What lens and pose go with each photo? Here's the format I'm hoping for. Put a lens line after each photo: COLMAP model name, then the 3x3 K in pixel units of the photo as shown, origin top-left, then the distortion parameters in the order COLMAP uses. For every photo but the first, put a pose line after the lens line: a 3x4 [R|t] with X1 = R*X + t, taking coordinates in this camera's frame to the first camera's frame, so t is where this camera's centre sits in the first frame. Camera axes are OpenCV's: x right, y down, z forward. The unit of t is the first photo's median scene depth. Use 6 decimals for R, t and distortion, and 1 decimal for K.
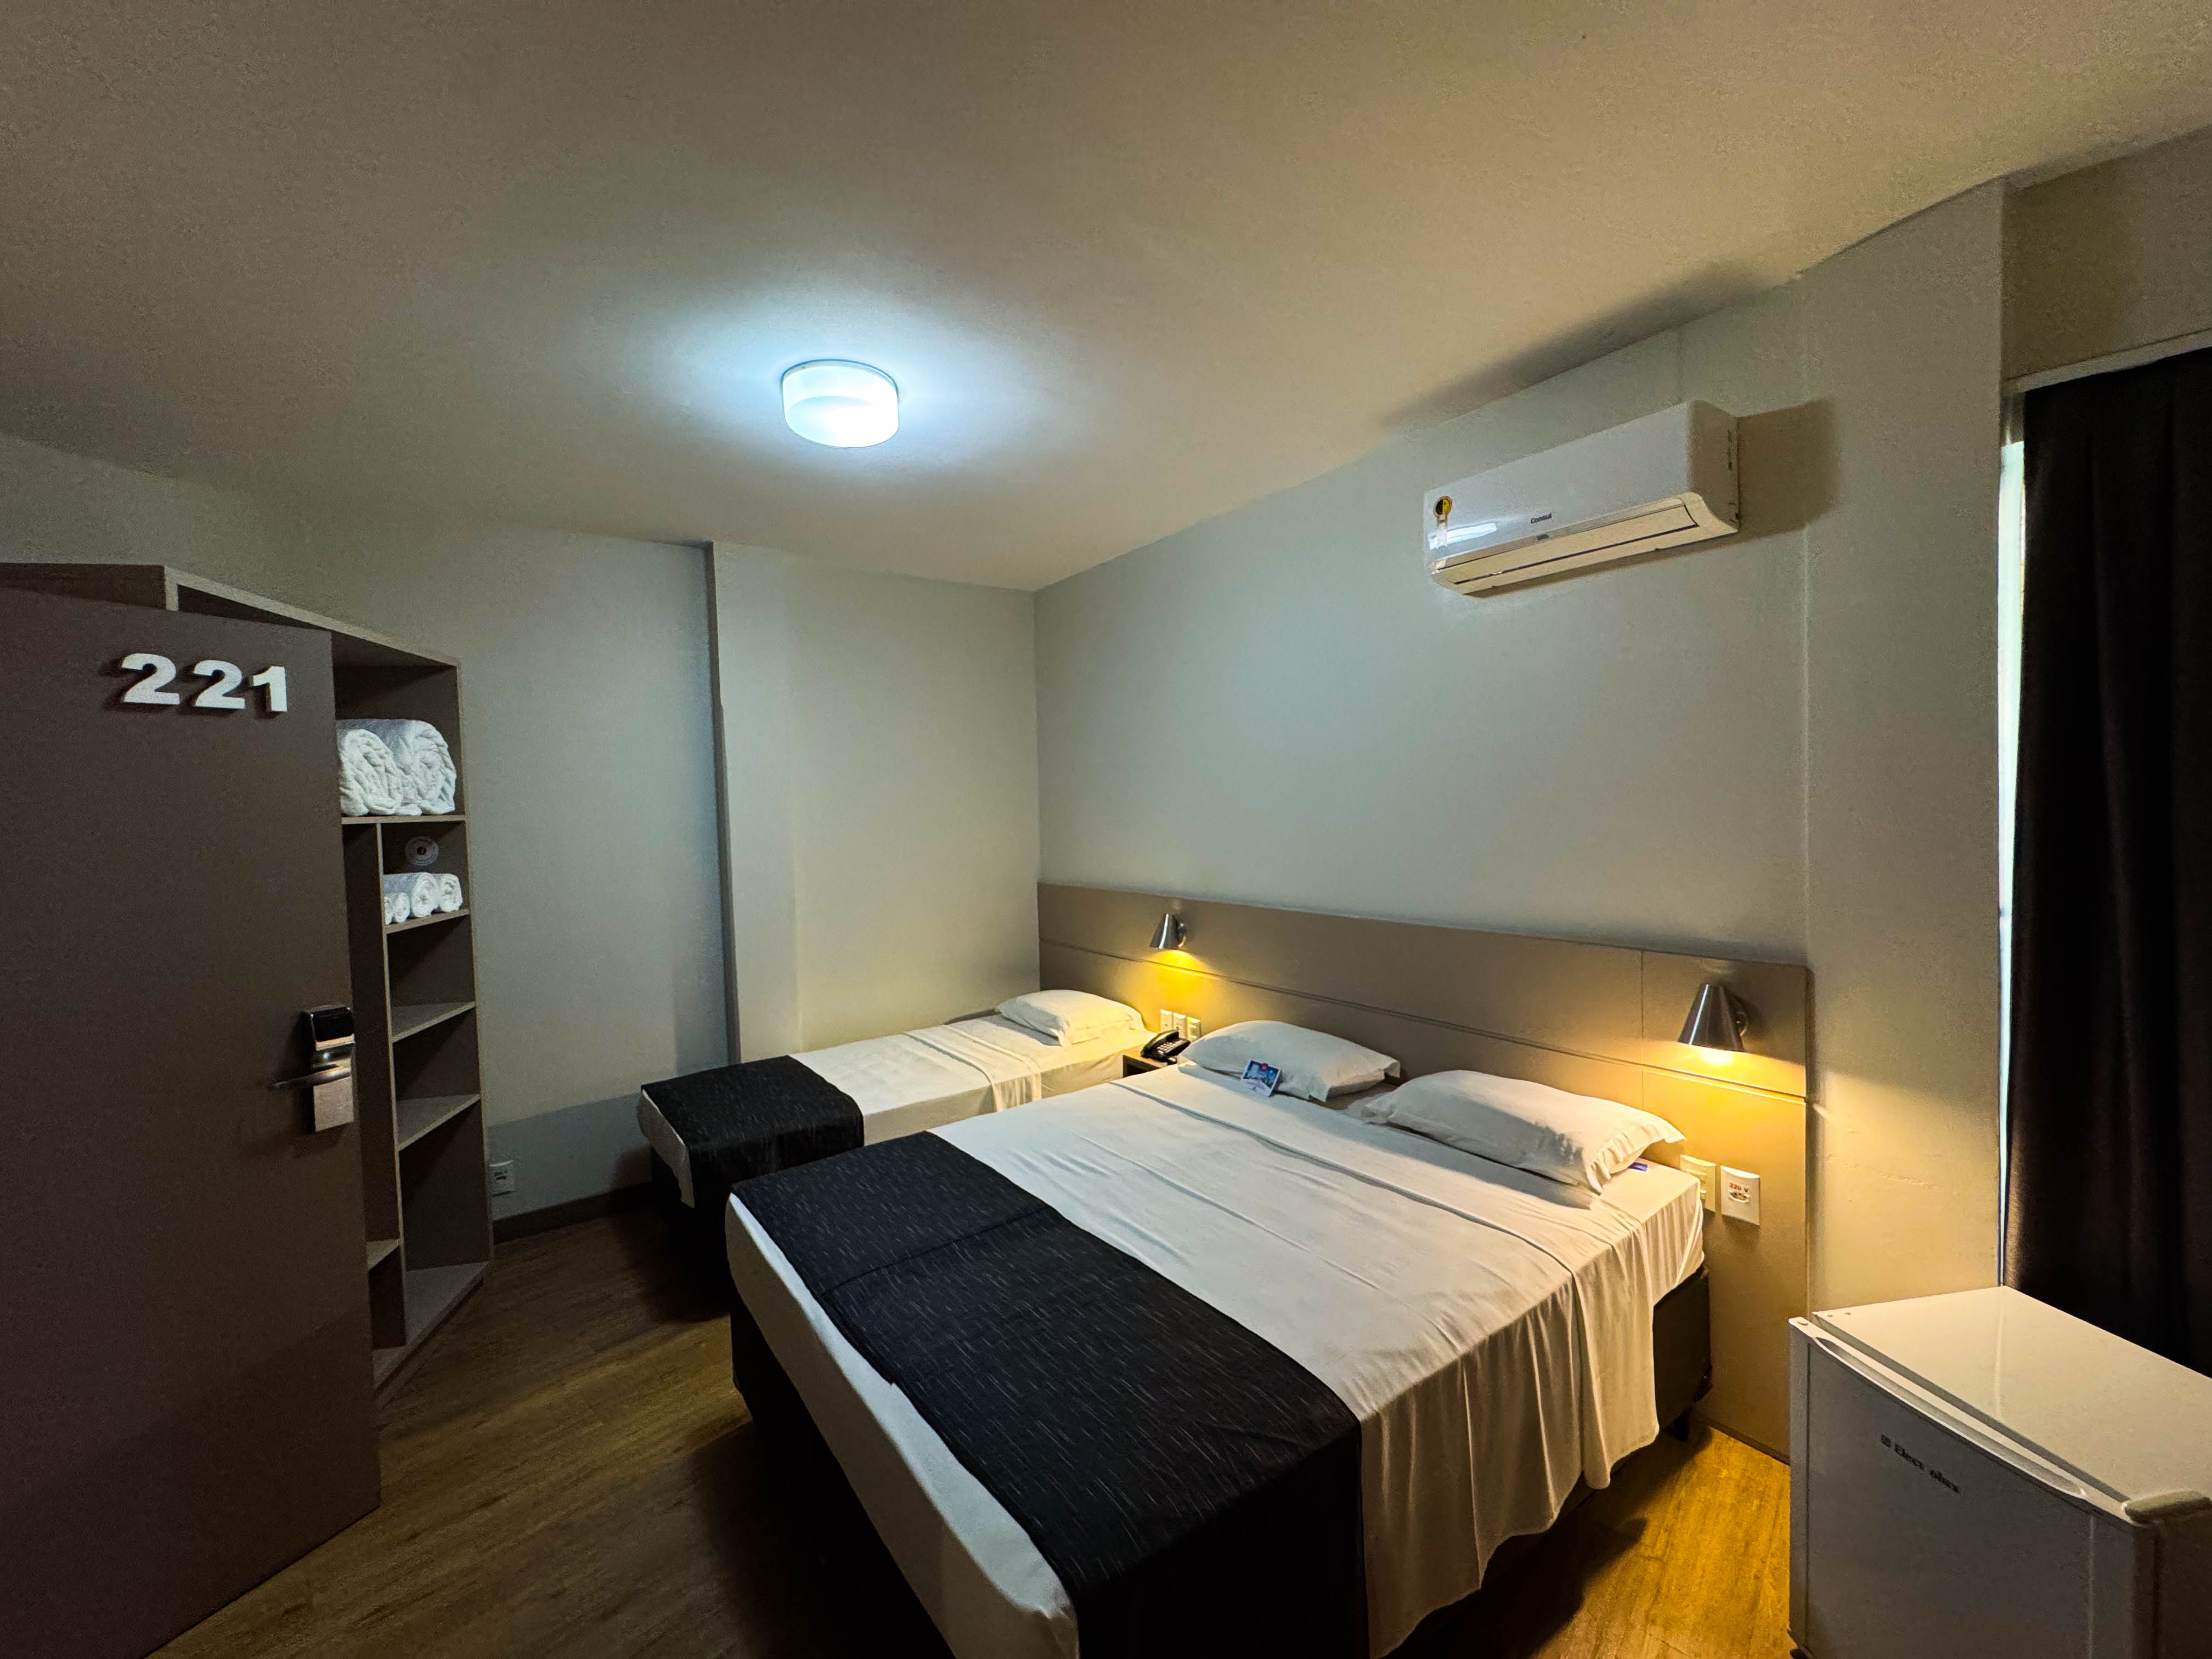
lens RADIAL K [[885.1, 0, 1105.5], [0, 885.1, 838.3], [0, 0, 1]] dist [0.000421, -0.000098]
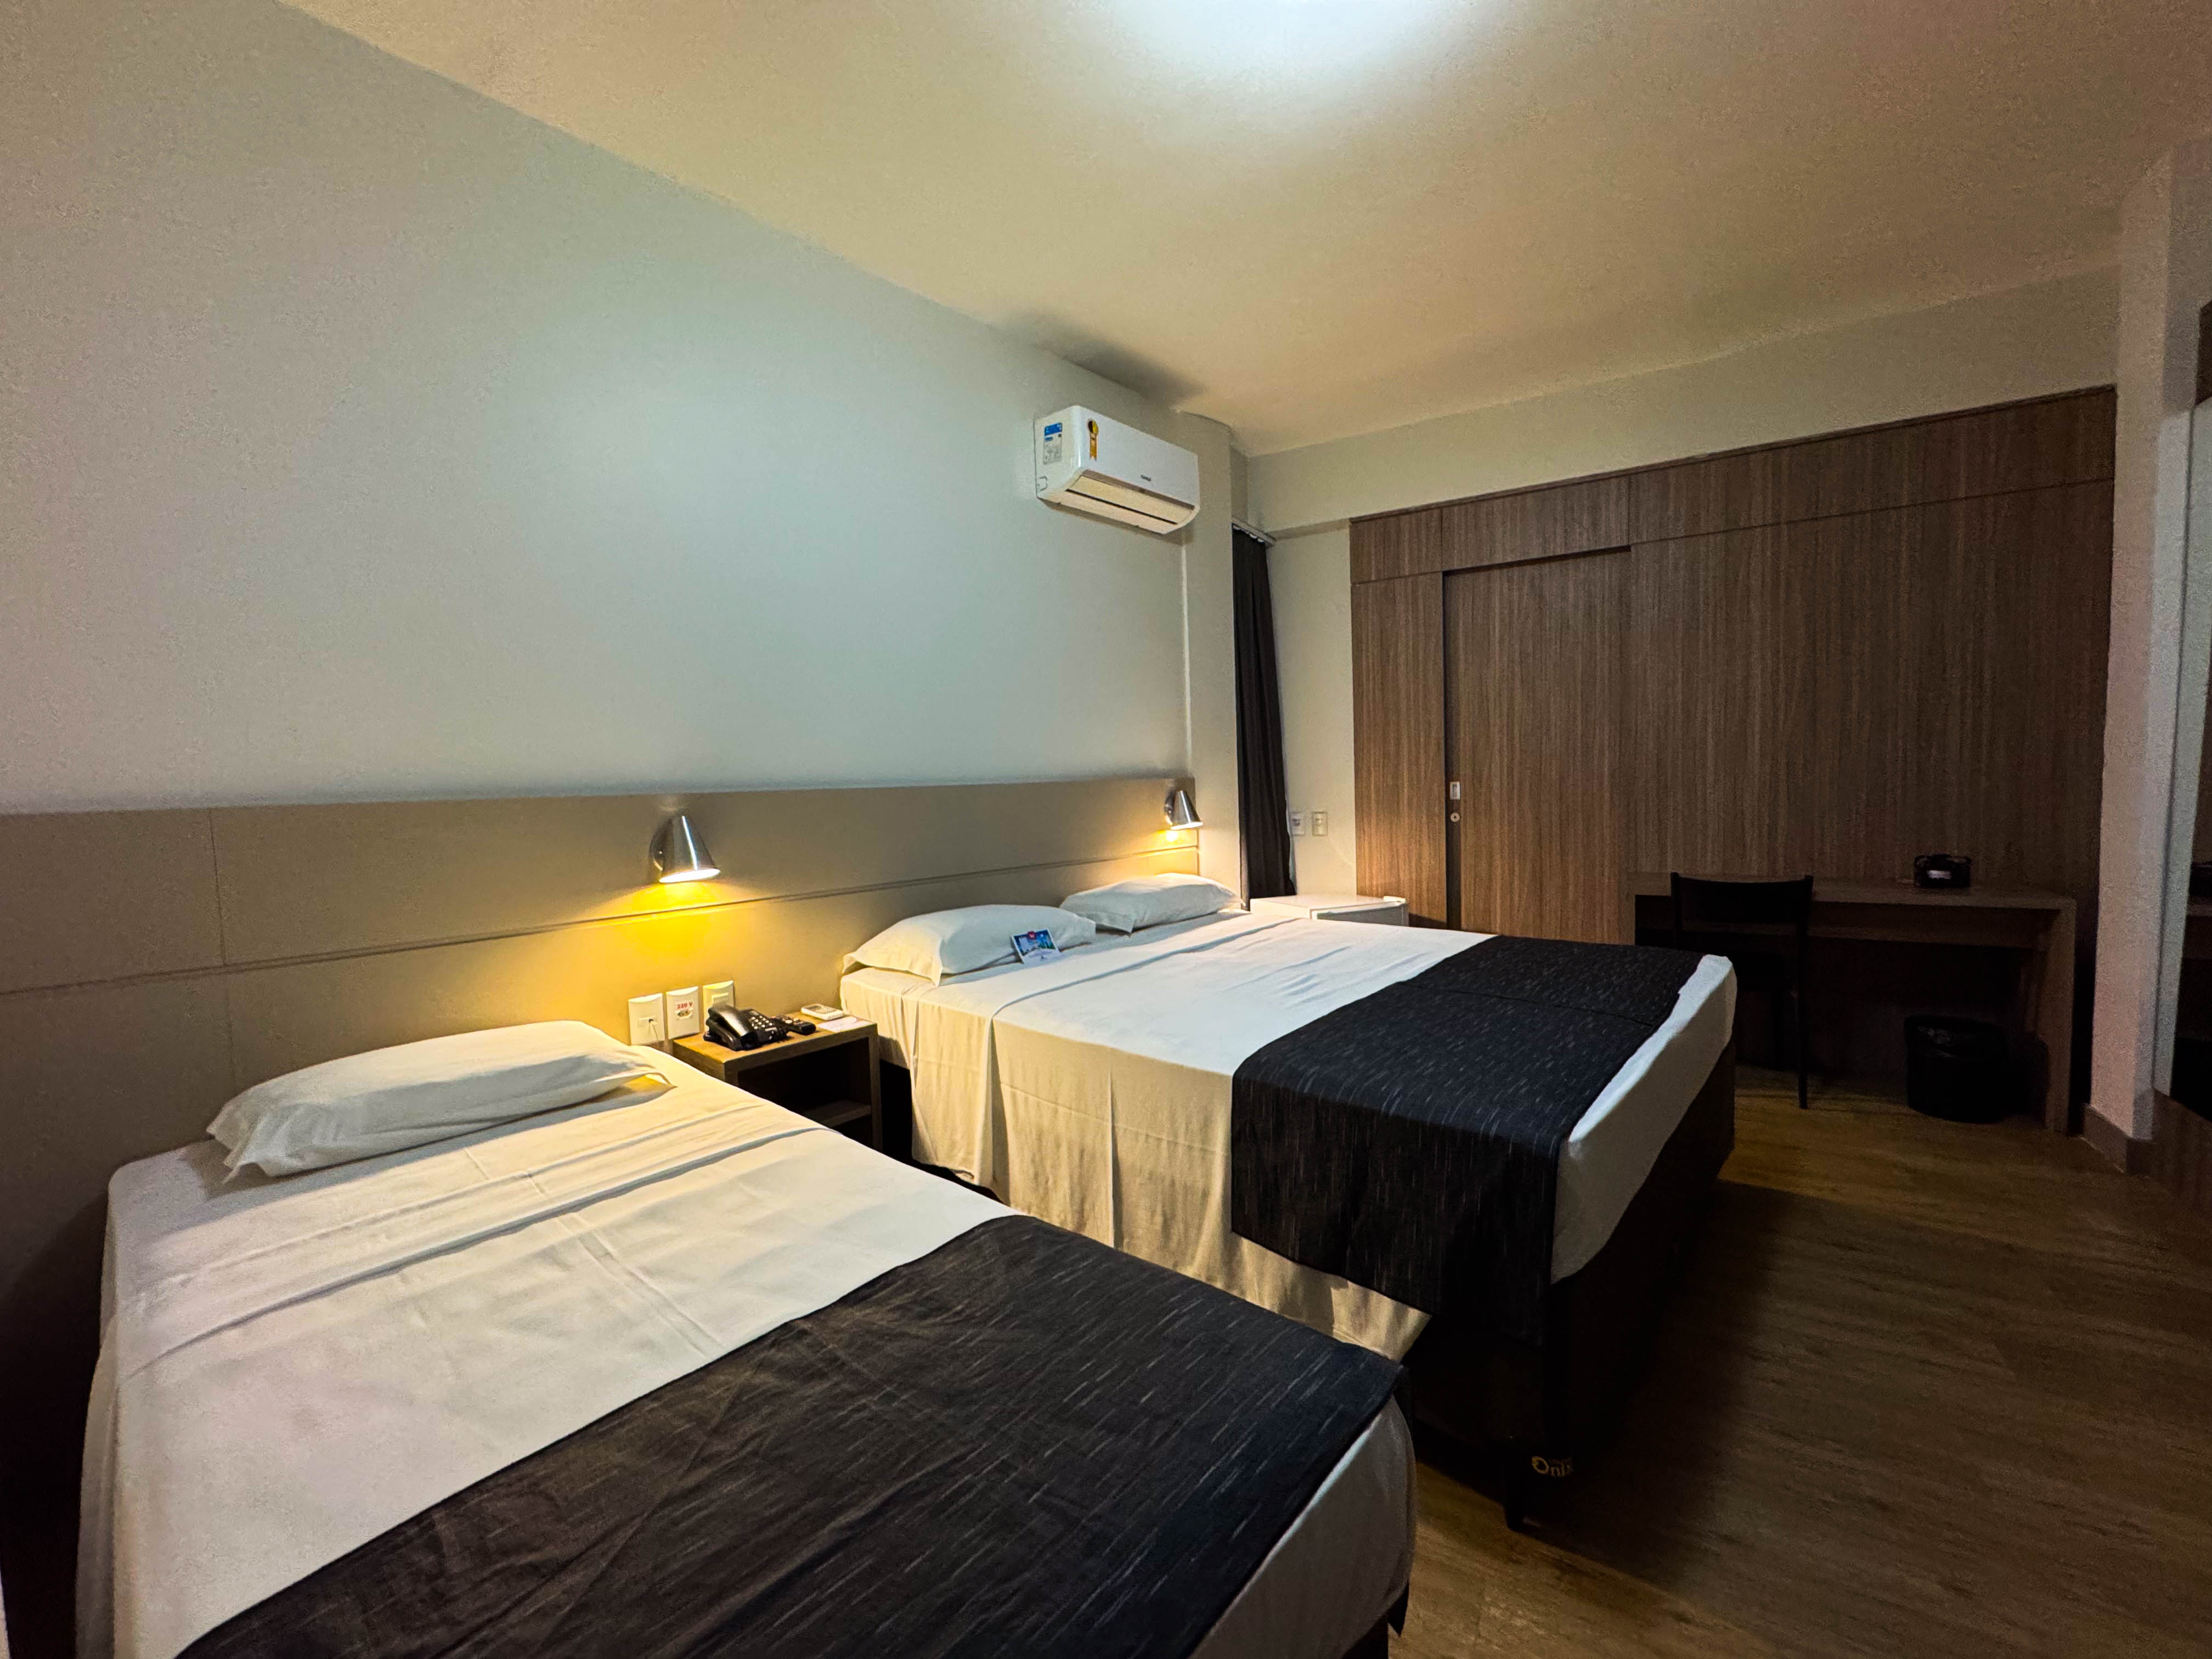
lens RADIAL K [[885.1, 0, 1105.5], [0, 885.1, 824.5], [0, 0, 1]] dist [0.000421, -0.000098]
pose [[-0.203264, -0.014999, 0.979009, -0.811422], [0.074447, 0.996751, 0.030728, 0.136669], [-0.976290, 0.079130, -0.201487, 1.225060]]
